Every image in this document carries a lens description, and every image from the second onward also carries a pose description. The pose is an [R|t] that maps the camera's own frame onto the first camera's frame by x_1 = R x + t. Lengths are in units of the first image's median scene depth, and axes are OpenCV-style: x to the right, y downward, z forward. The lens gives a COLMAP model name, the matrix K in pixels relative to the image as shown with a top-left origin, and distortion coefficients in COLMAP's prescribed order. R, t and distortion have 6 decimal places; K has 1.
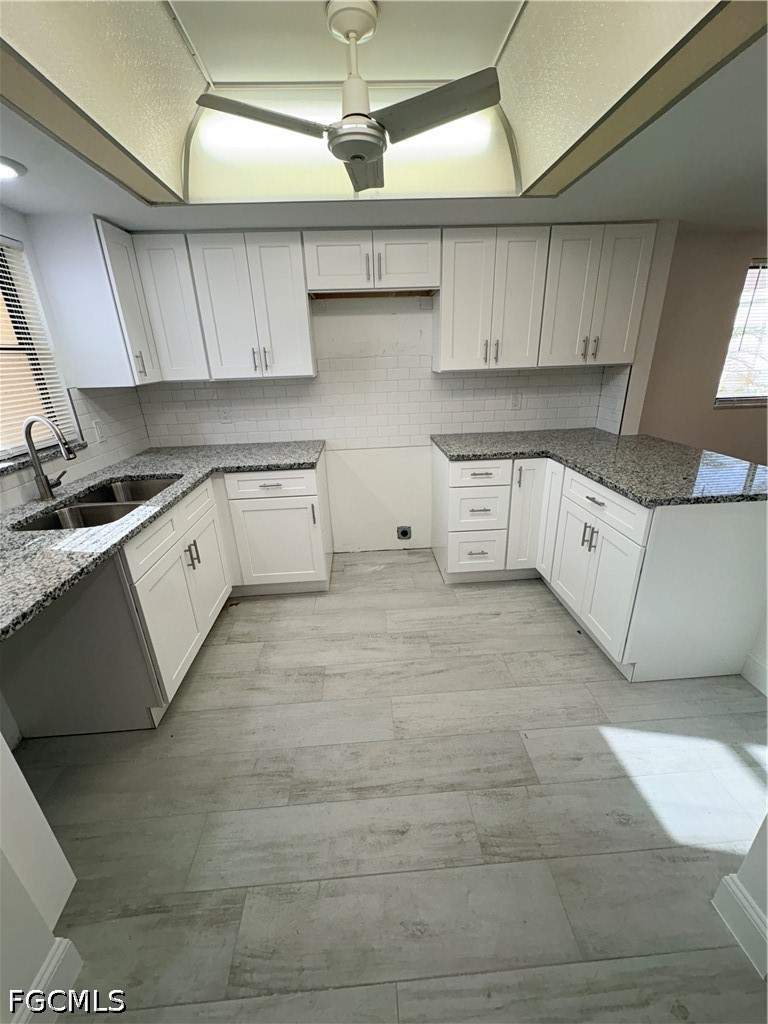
lens RADIAL K [[409.5, 0, 383.2], [0, 409.5, 515.7], [0, 0, 1]] dist [-0.000352, -0.000683]
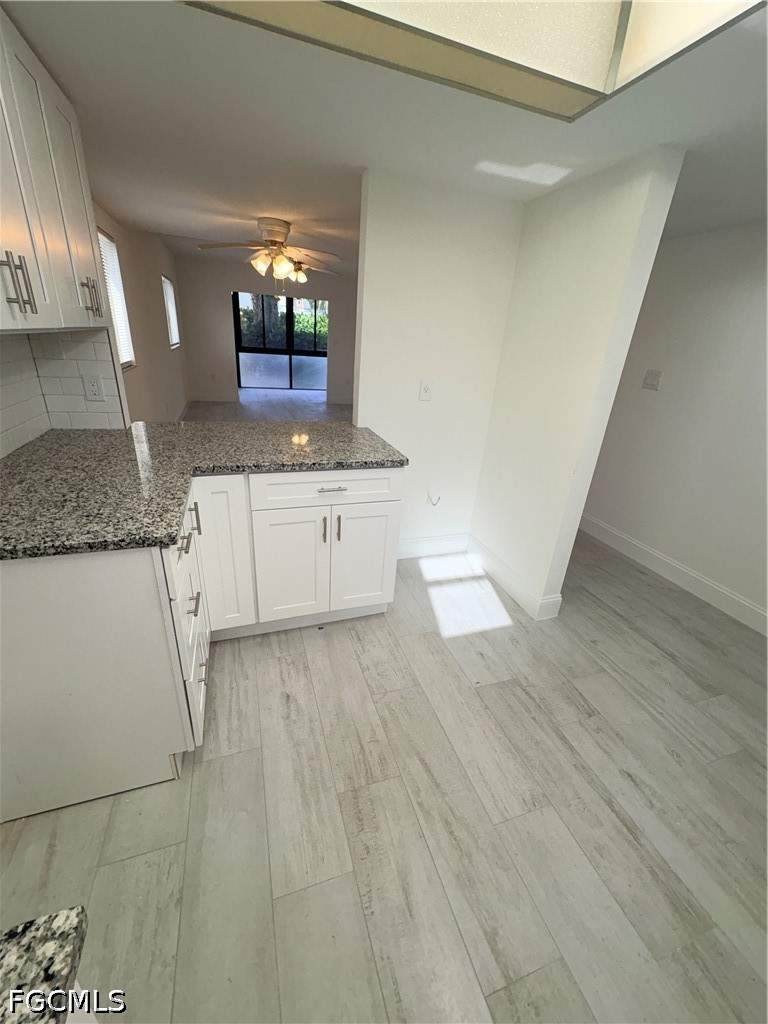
lens RADIAL K [[409.5, 0, 382.5], [0, 409.5, 513.1], [0, 0, 1]] dist [-0.000352, -0.000683]
pose [[-0.275852, -0.368466, 0.887771, -0.341674], [0.286979, 0.849910, 0.441923, -0.362260], [-0.917360, 0.376677, -0.128707, 1.034039]]
